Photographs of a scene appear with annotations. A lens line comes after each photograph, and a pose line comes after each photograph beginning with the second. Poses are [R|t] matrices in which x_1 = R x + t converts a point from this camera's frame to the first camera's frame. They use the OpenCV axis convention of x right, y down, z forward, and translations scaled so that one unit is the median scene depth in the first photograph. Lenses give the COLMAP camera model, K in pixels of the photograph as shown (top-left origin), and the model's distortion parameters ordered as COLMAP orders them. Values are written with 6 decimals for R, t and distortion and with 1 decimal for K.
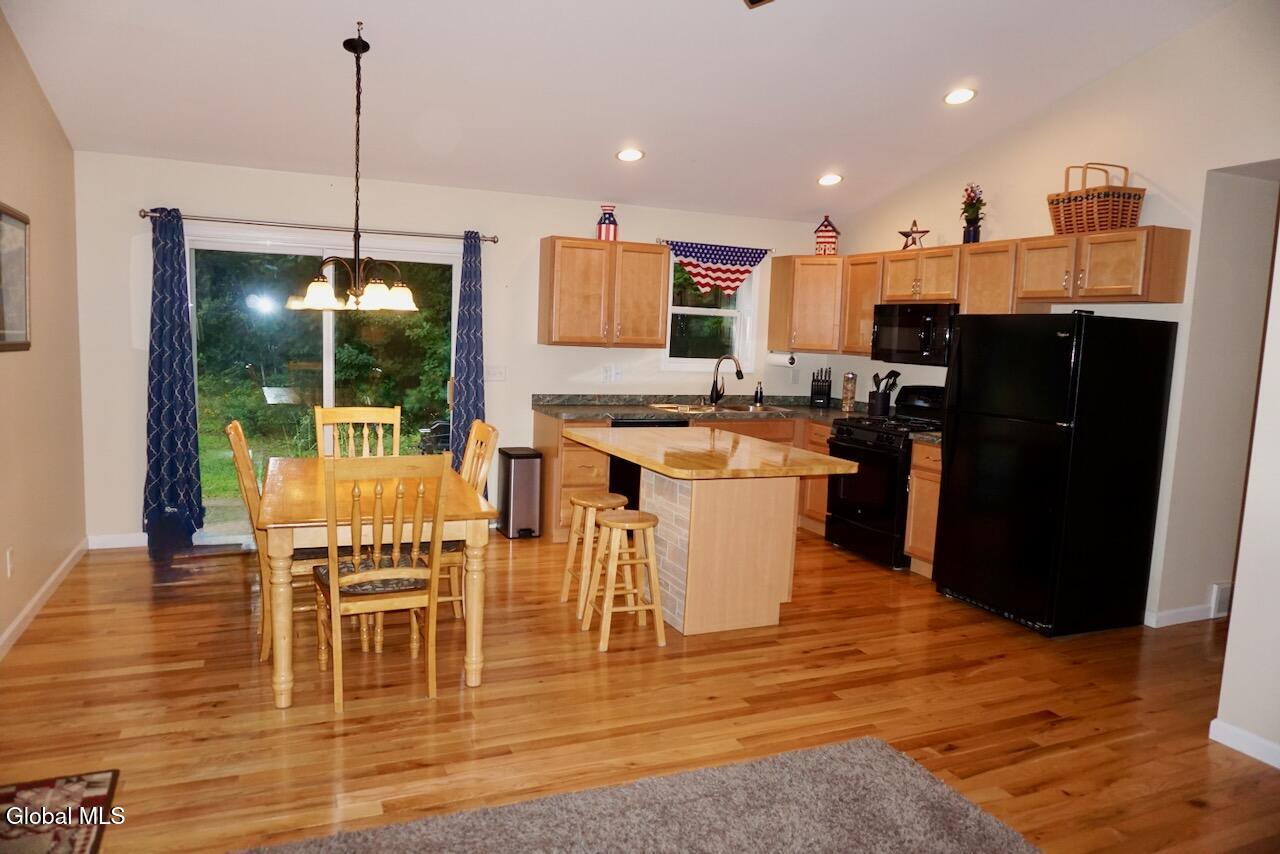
lens RADIAL K [[853.9, 0, 640.4], [0, 853.9, 430.9], [0, 0, 1]] dist [-0.047635, 0.037364]
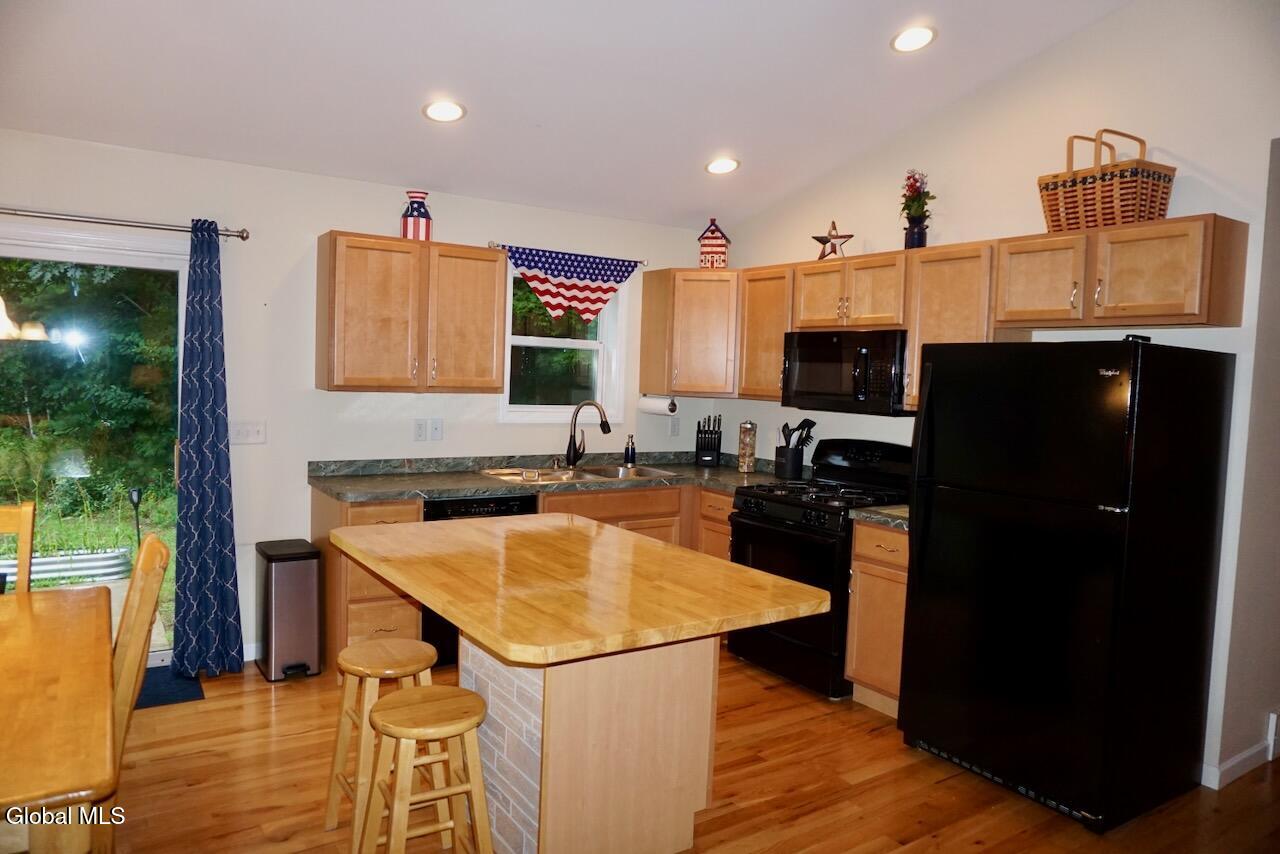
lens RADIAL K [[853.9, 0, 638.7], [0, 853.9, 429.6], [0, 0, 1]] dist [-0.047635, 0.037364]
pose [[0.984564, -0.016428, 0.174255, 0.018478], [0.023927, 0.998872, -0.041021, -0.038628], [-0.173384, 0.044557, 0.983846, 0.315414]]
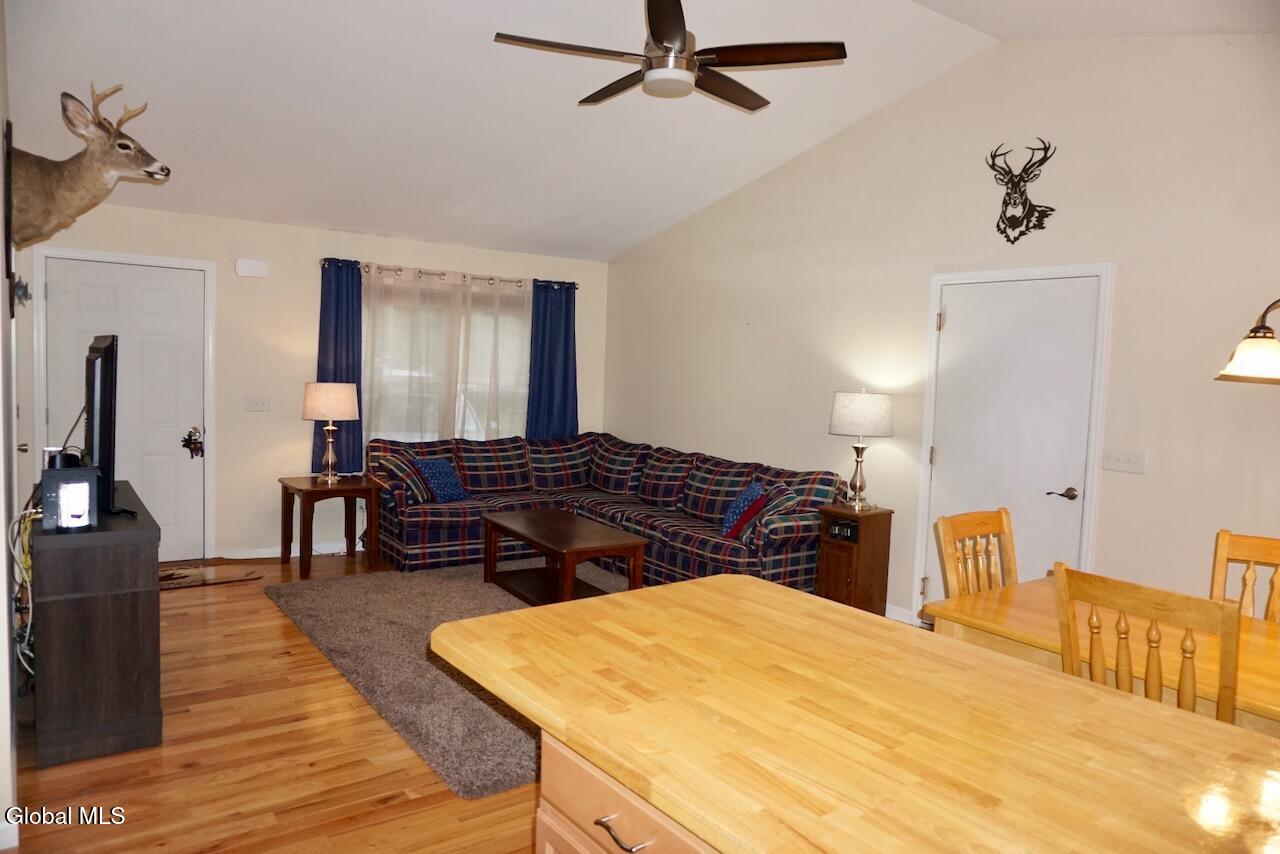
lens RADIAL K [[853.9, 0, 646.1], [0, 853.9, 429.0], [0, 0, 1]] dist [-0.047635, 0.037364]
pose [[-0.973290, -0.057473, -0.222269, 0.180067], [-0.098766, 0.978807, 0.179391, -0.121170], [0.207249, 0.196552, -0.958340, 1.051537]]
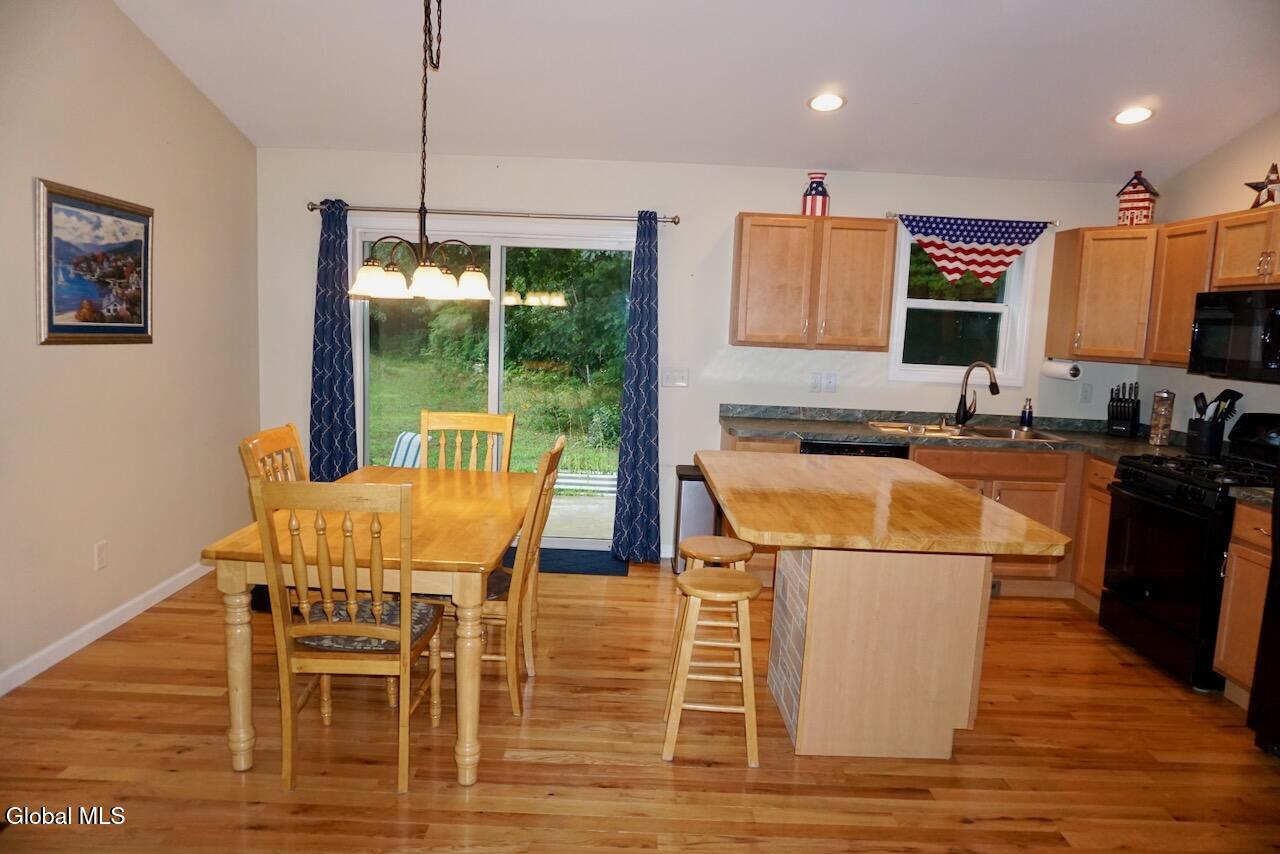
lens RADIAL K [[853.9, 0, 638.8], [0, 853.9, 427.1], [0, 0, 1]] dist [-0.047635, 0.037364]
pose [[0.917859, 0.049395, -0.393822, 0.148384], [-0.052098, 0.998635, 0.003831, -0.021569], [0.393474, 0.017001, 0.919179, 0.221820]]
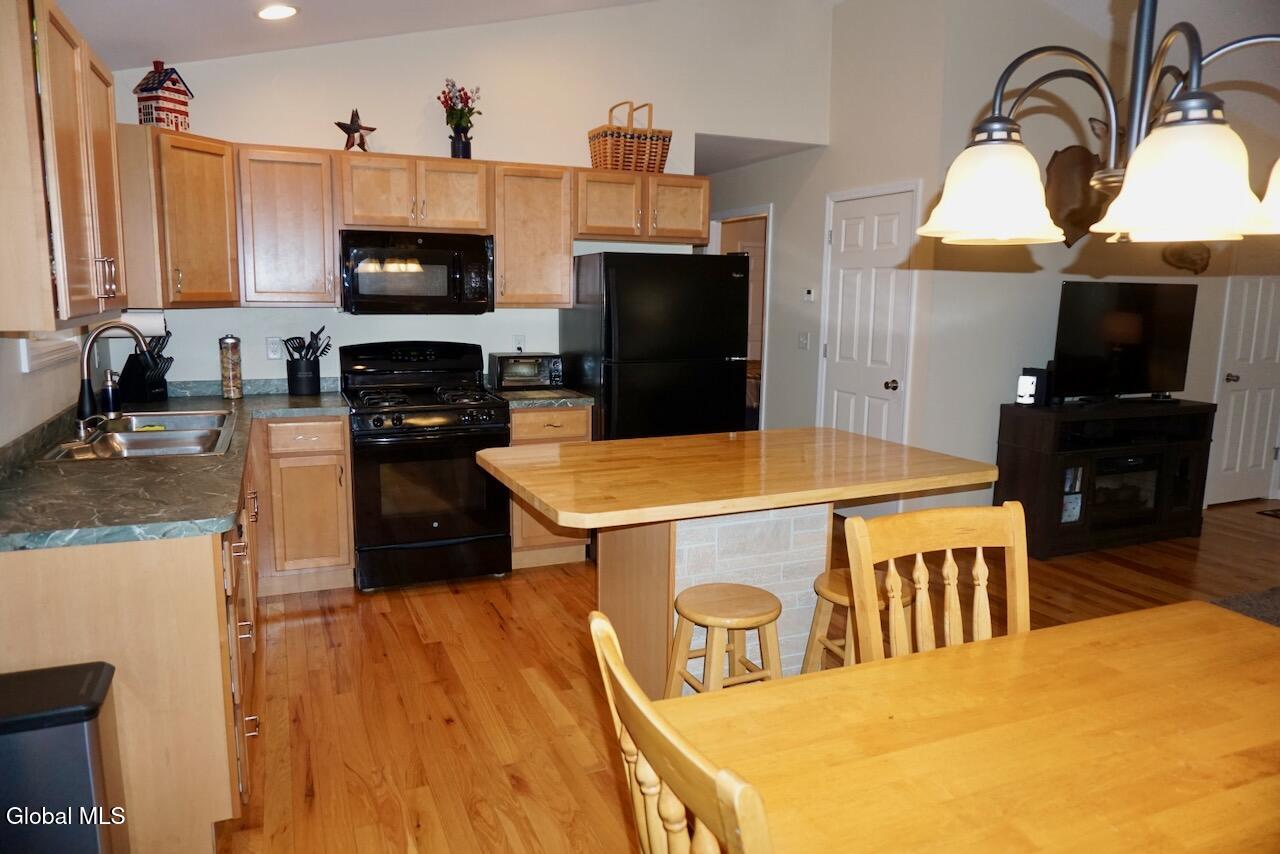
lens RADIAL K [[853.9, 0, 641.3], [0, 853.9, 429.7], [0, 0, 1]] dist [-0.047635, 0.037364]
pose [[0.009131, -0.193704, 0.981018, -0.447511], [0.104278, 0.975894, 0.191721, -0.107201], [-0.994506, 0.100548, 0.029110, 0.834213]]
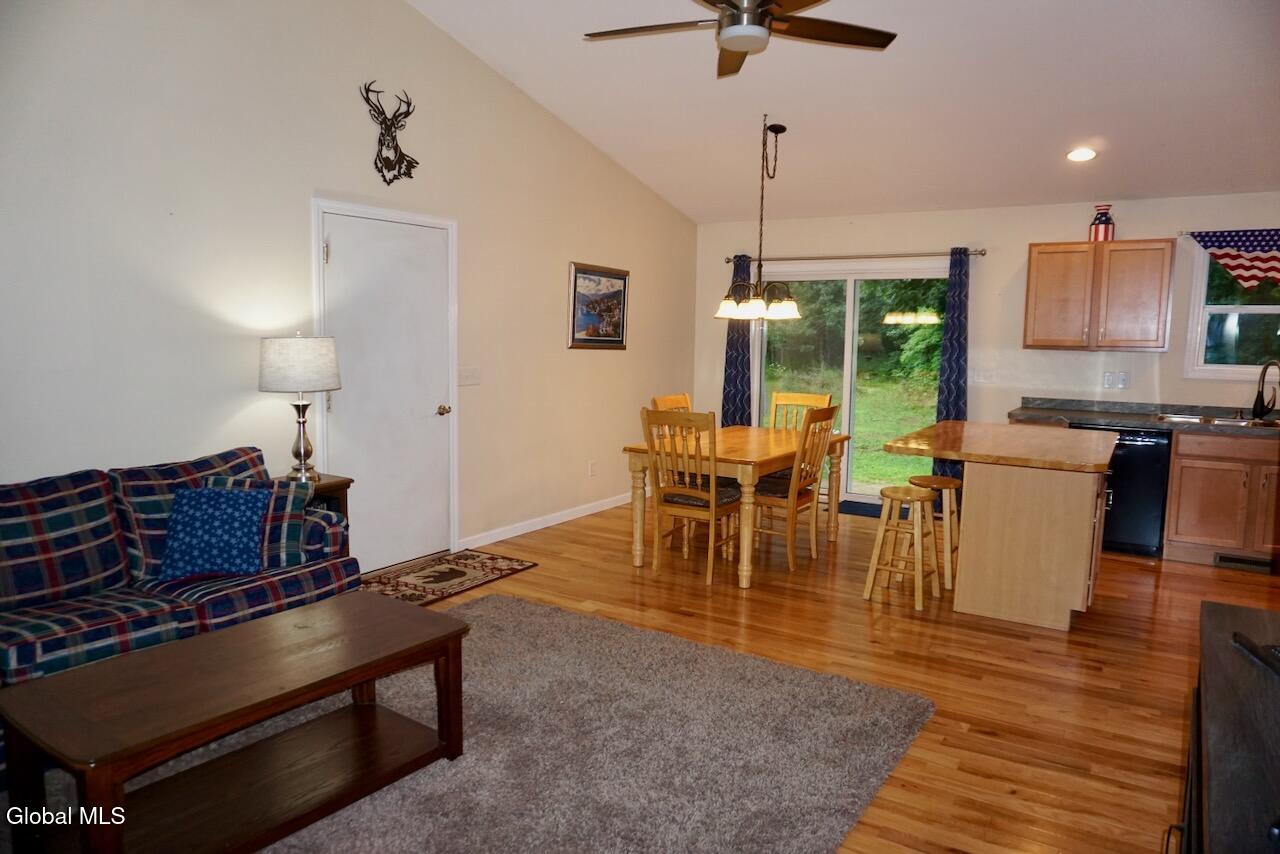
lens RADIAL K [[853.9, 0, 634.5], [0, 853.9, 428.5], [0, 0, 1]] dist [-0.047635, 0.037364]
pose [[0.553484, 0.065908, -0.830248, 0.528077], [-0.091496, 0.995642, 0.018042, 0.022216], [0.827819, 0.065978, 0.557102, 0.044763]]
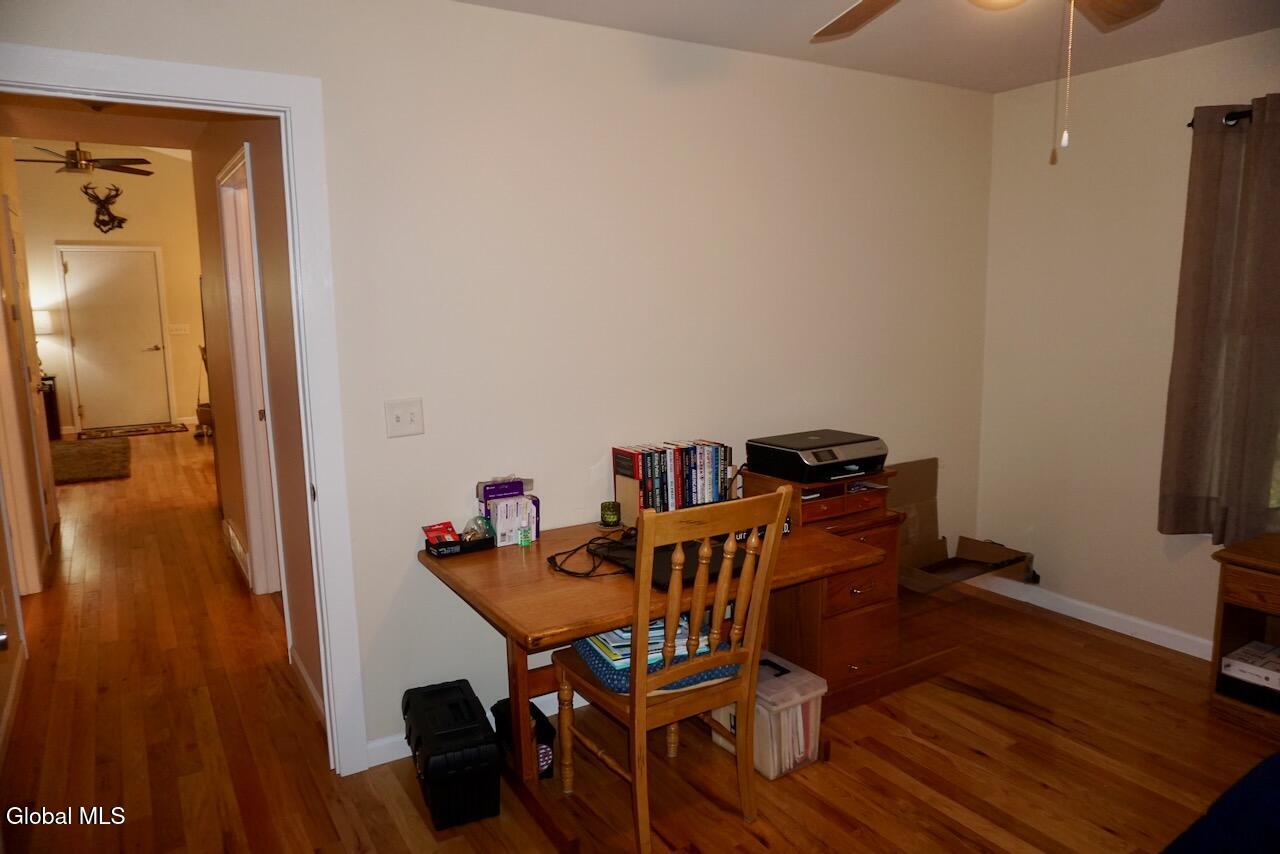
lens RADIAL K [[853.9, 0, 633.5], [0, 853.9, 427.4], [0, 0, 1]] dist [-0.047635, 0.037364]
pose [[0.141325, 0.114117, -0.983364, 1.535917], [-0.103050, 0.989633, 0.100035, -0.077064], [0.984585, 0.087198, 0.151620, 1.131016]]
